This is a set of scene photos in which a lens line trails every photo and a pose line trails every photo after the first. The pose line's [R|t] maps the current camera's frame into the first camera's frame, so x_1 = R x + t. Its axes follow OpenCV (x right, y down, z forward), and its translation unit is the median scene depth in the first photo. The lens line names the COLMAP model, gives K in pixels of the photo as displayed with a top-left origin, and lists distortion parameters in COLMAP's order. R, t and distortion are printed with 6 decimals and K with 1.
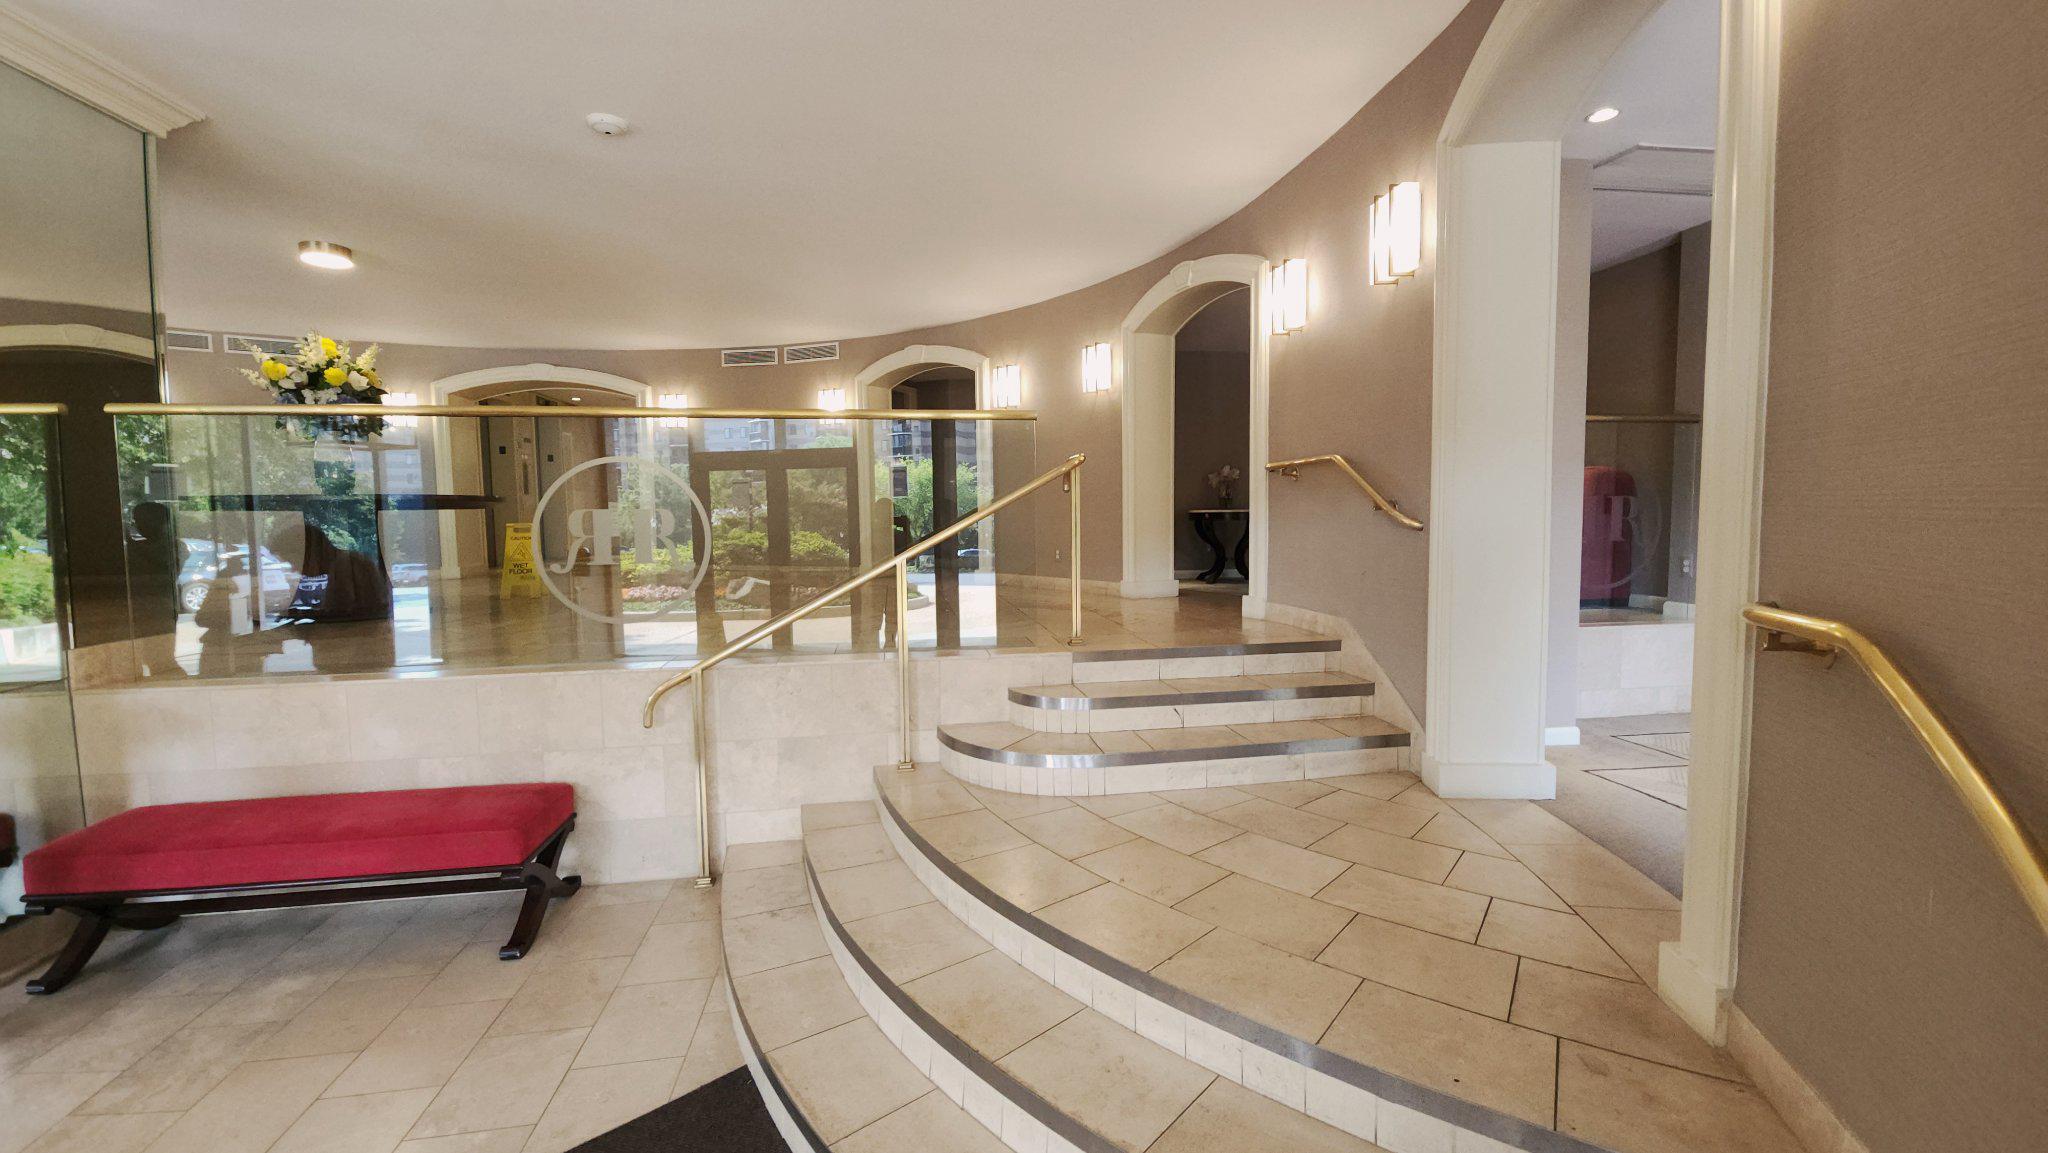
lens RADIAL K [[852.2, 0, 1024.0], [0, 852.2, 576.5], [0, 0, 1]] dist [-0.000046, -0.000006]
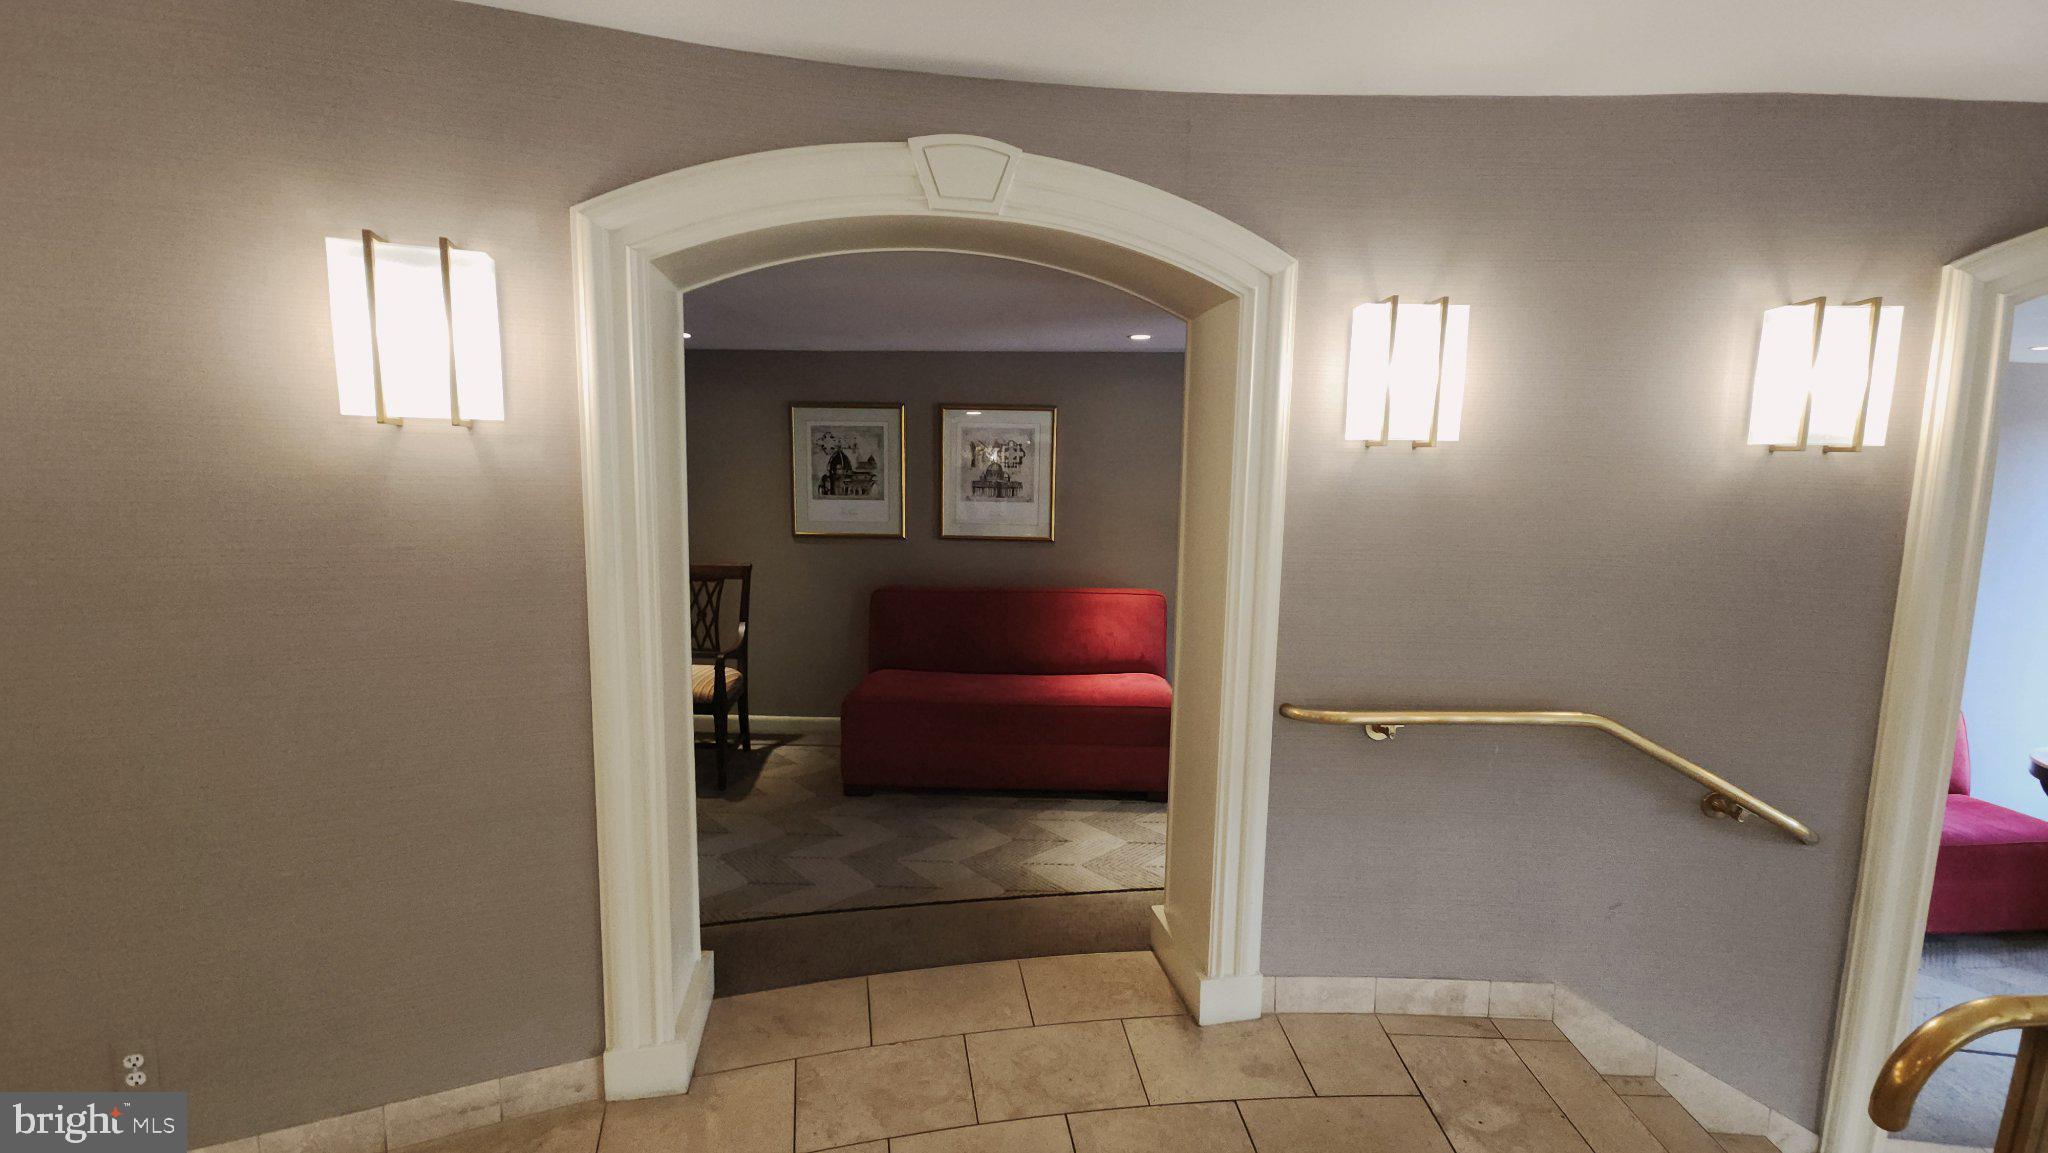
lens RADIAL K [[852.2, 0, 1024.0], [0, 852.2, 576.5], [0, 0, 1]] dist [-0.000046, -0.000006]
pose [[0.183477, -0.109157, 0.976945, -0.188254], [0.047186, 0.993648, 0.102162, -0.253492], [-0.981891, 0.027353, 0.187462, 1.041010]]
